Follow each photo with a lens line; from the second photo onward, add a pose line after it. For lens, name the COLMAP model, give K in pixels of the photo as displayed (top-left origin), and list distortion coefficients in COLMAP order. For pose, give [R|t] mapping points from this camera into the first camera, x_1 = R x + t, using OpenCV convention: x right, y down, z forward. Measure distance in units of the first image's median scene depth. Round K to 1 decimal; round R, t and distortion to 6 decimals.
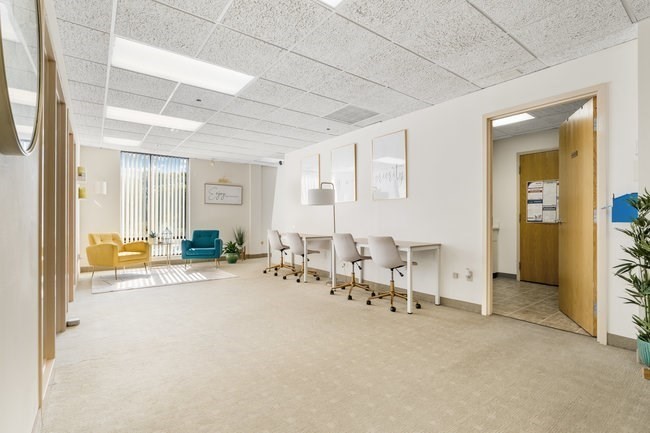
lens RADIAL K [[307.5, 0, 335.6], [0, 307.5, 219.5], [0, 0, 1]] dist [-0.011746, 0.001834]
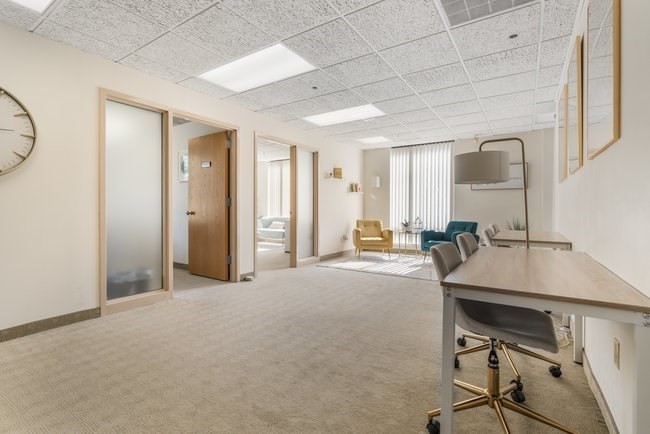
lens RADIAL K [[307.5, 0, 323.4], [0, 307.5, 213.4], [0, 0, 1]] dist [-0.011746, 0.001834]
pose [[0.313917, 0.014730, -0.949336, 0.327071], [-0.003891, 0.999891, 0.014228, 0.002530], [0.949442, -0.000772, 0.313940, 0.454013]]
